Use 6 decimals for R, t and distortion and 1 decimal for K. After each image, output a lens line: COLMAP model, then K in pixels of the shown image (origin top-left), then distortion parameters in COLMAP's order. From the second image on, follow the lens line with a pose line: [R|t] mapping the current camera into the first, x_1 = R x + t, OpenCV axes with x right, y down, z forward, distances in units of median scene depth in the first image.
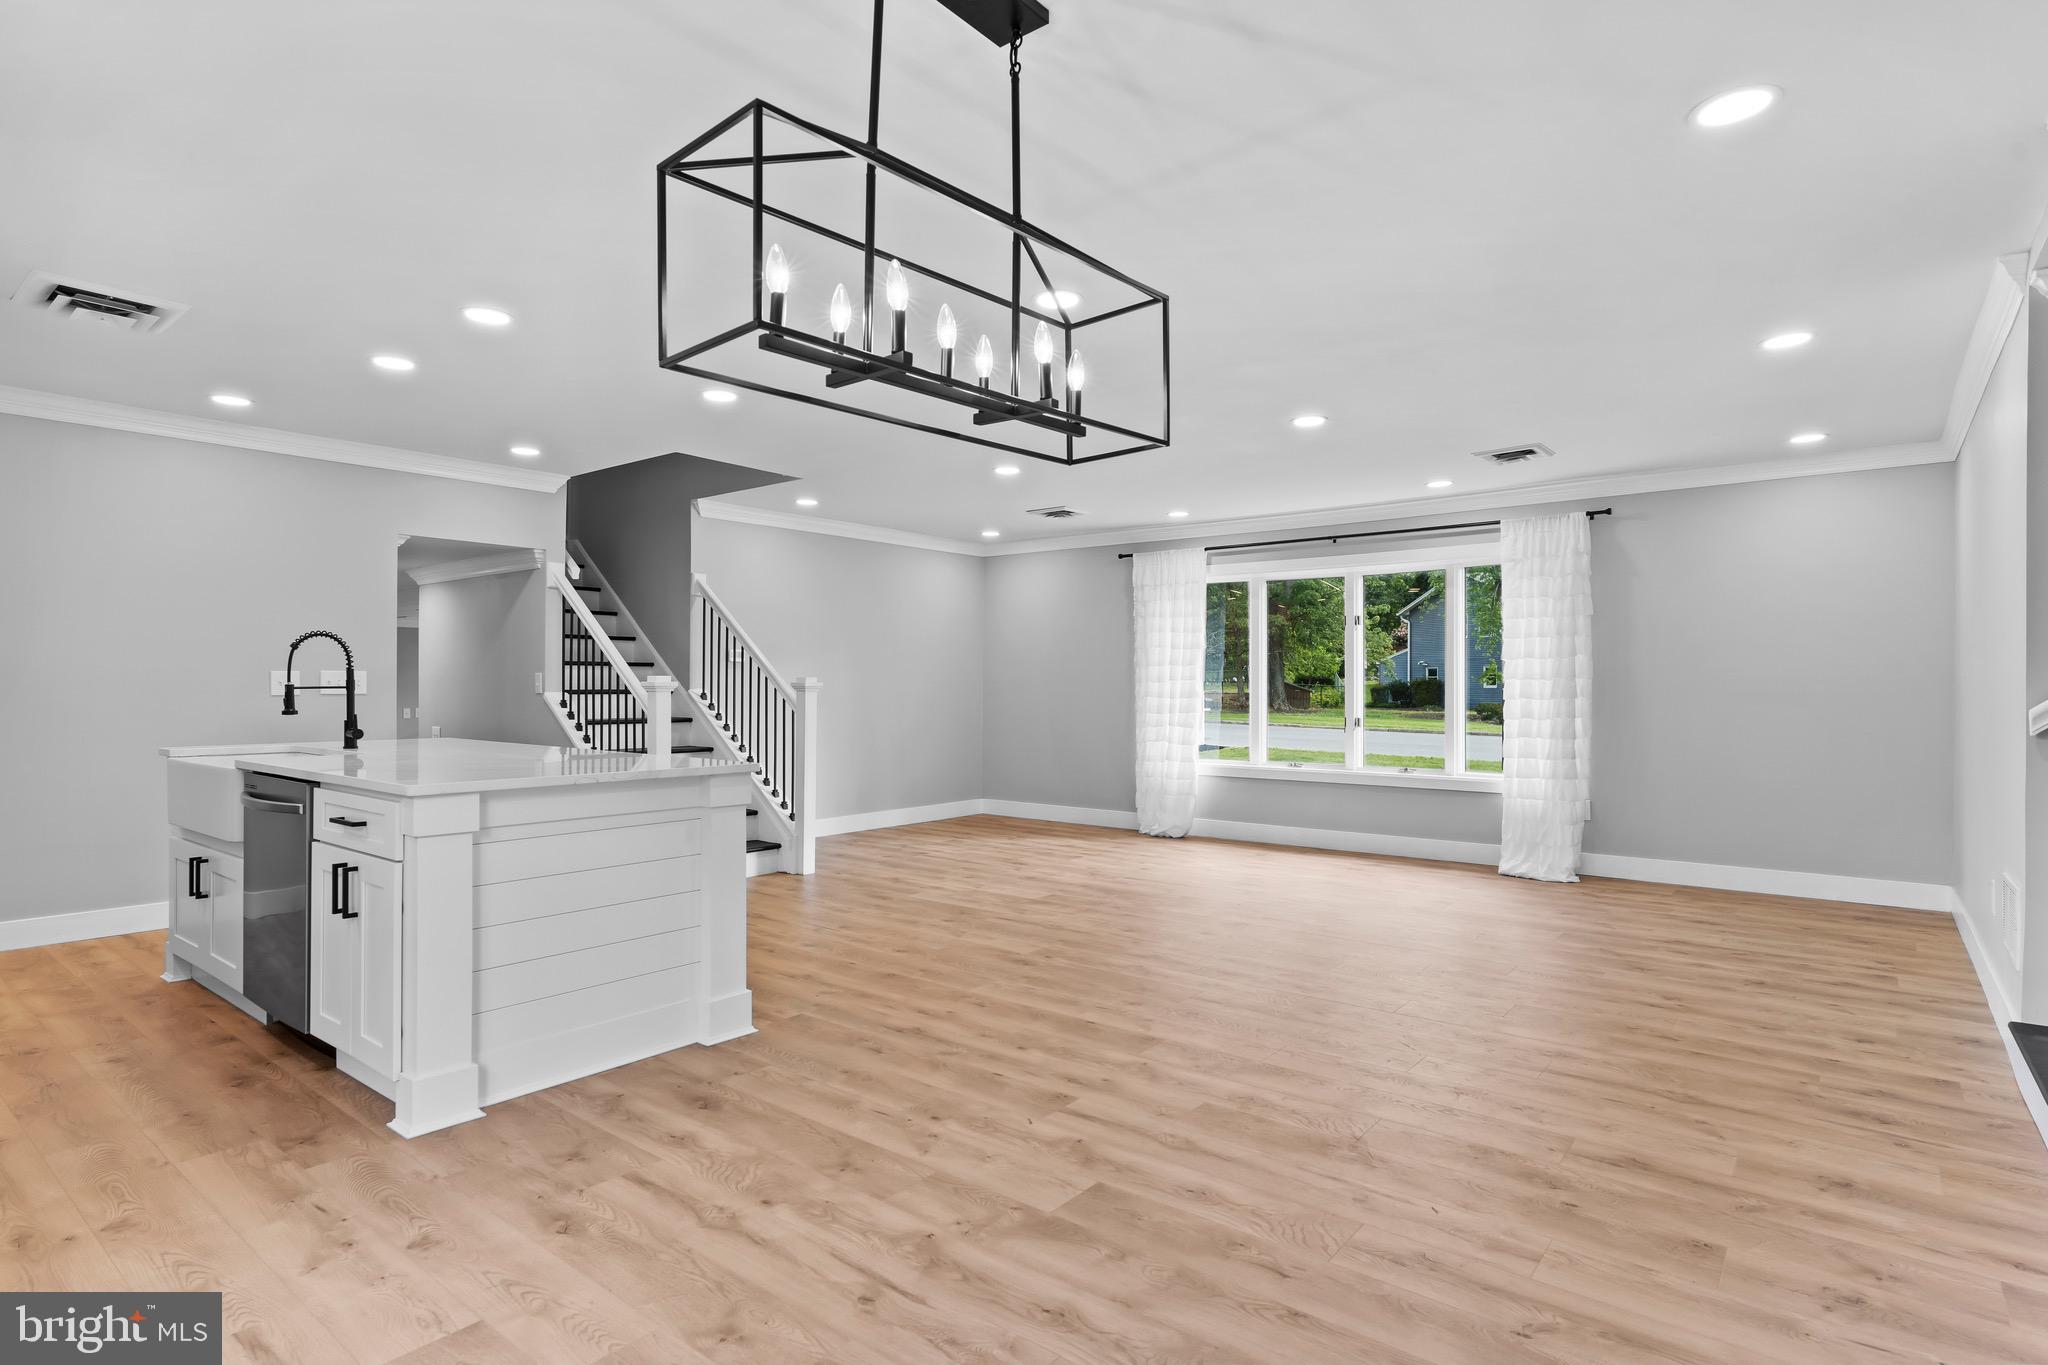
lens RADIAL K [[1046.0, 0, 1022.6], [0, 1046.0, 683.6], [0, 0, 1]] dist [-0.009814, 0.006173]
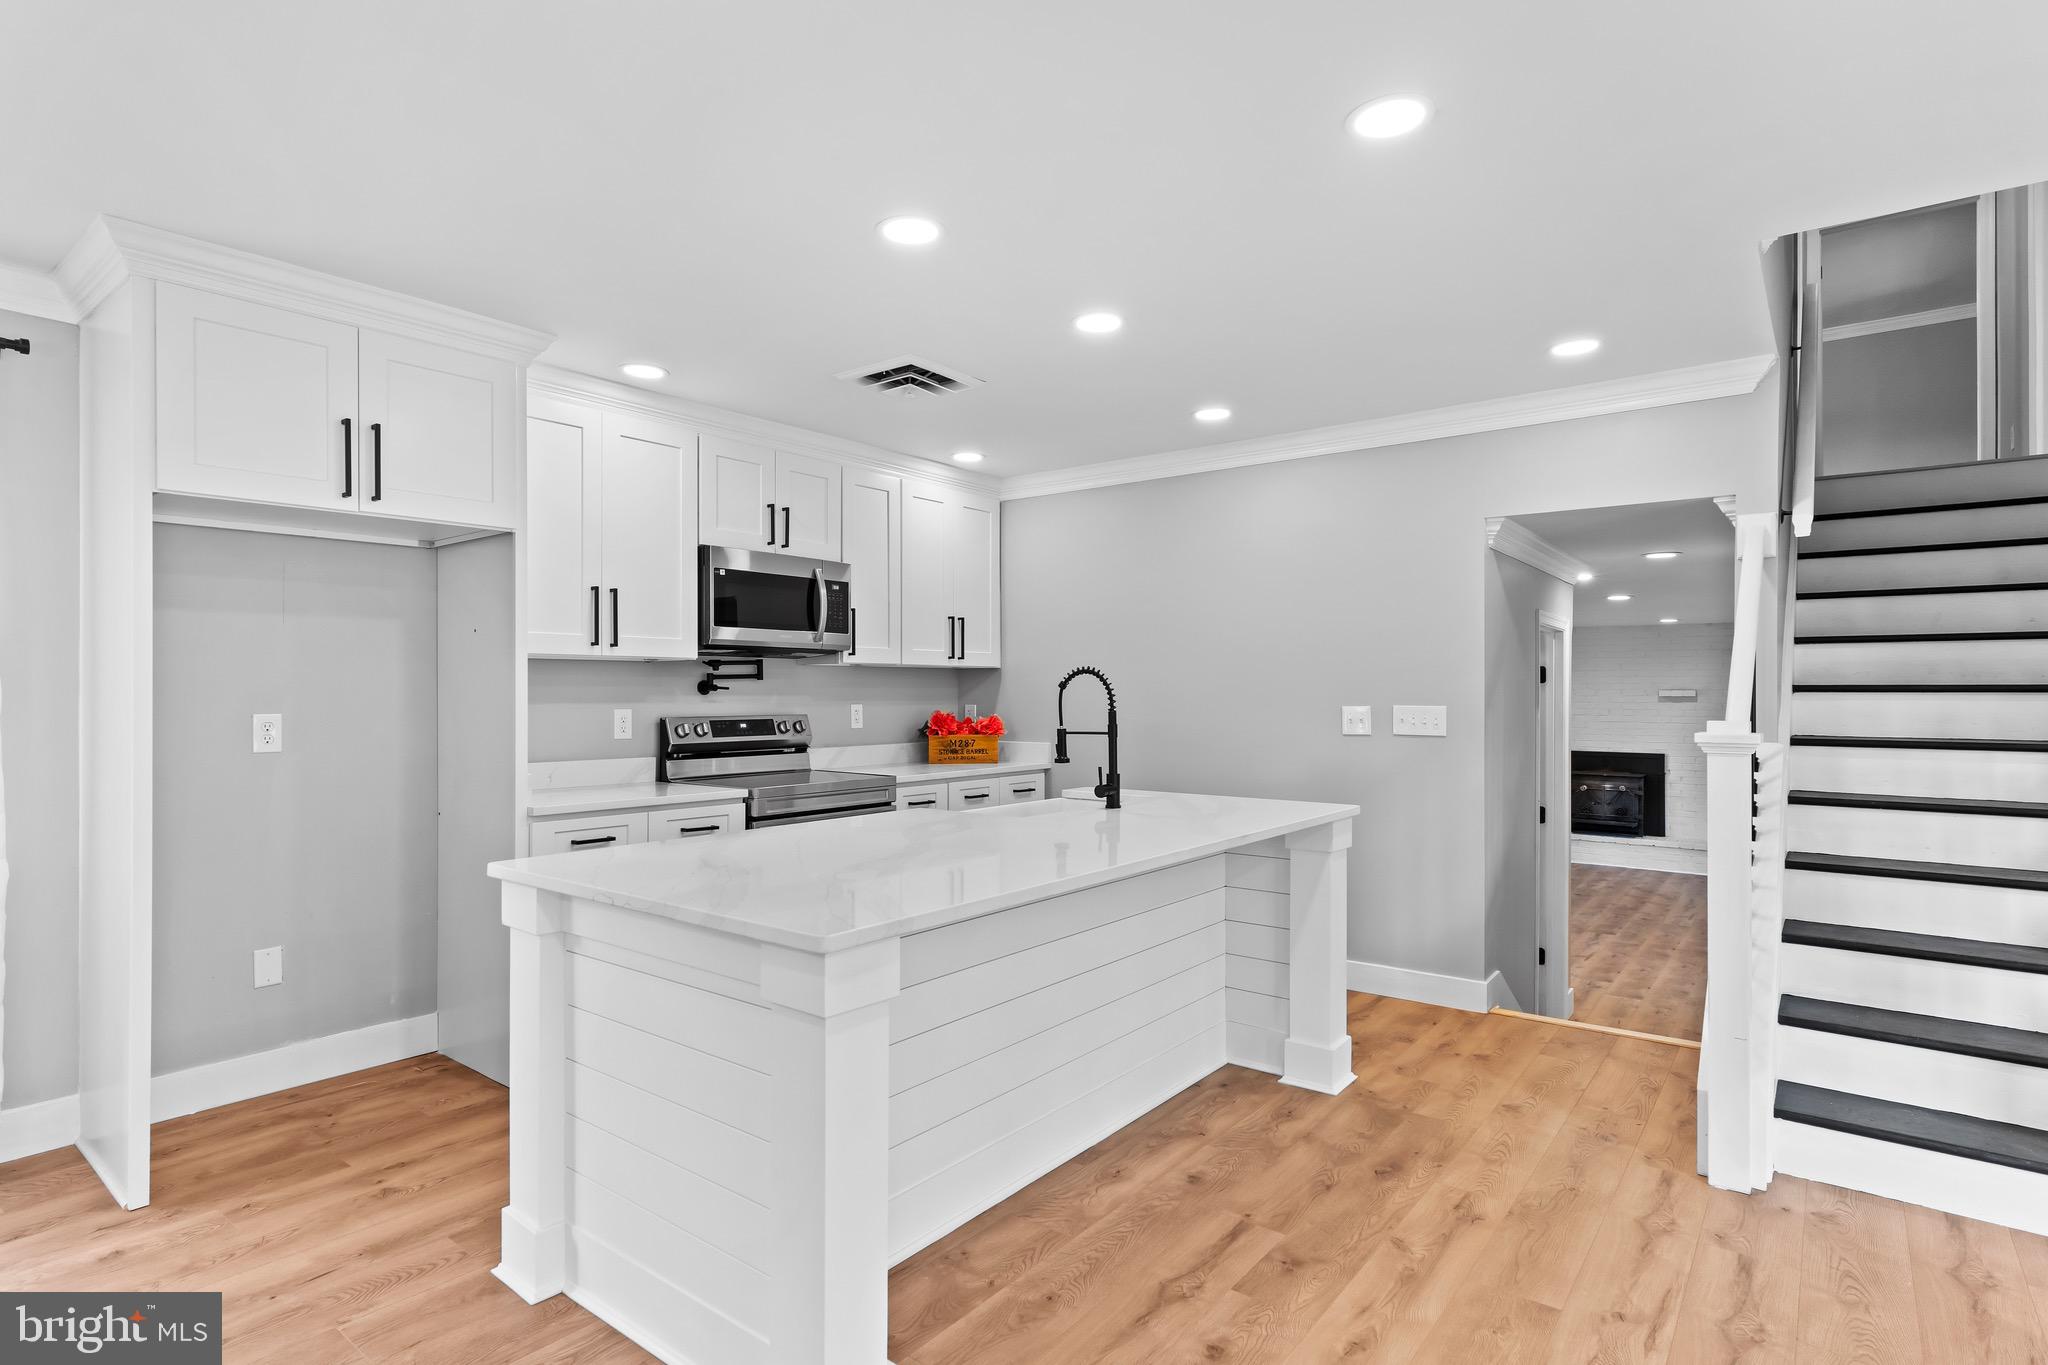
lens RADIAL K [[1046.0, 0, 1014.2], [0, 1046.0, 690.7], [0, 0, 1]] dist [-0.009814, 0.006173]
pose [[0.006976, -0.005498, -0.999961, 0.130935], [0.000172, 0.999985, -0.005497, -0.018649], [0.999976, -0.000133, 0.006977, 0.666980]]
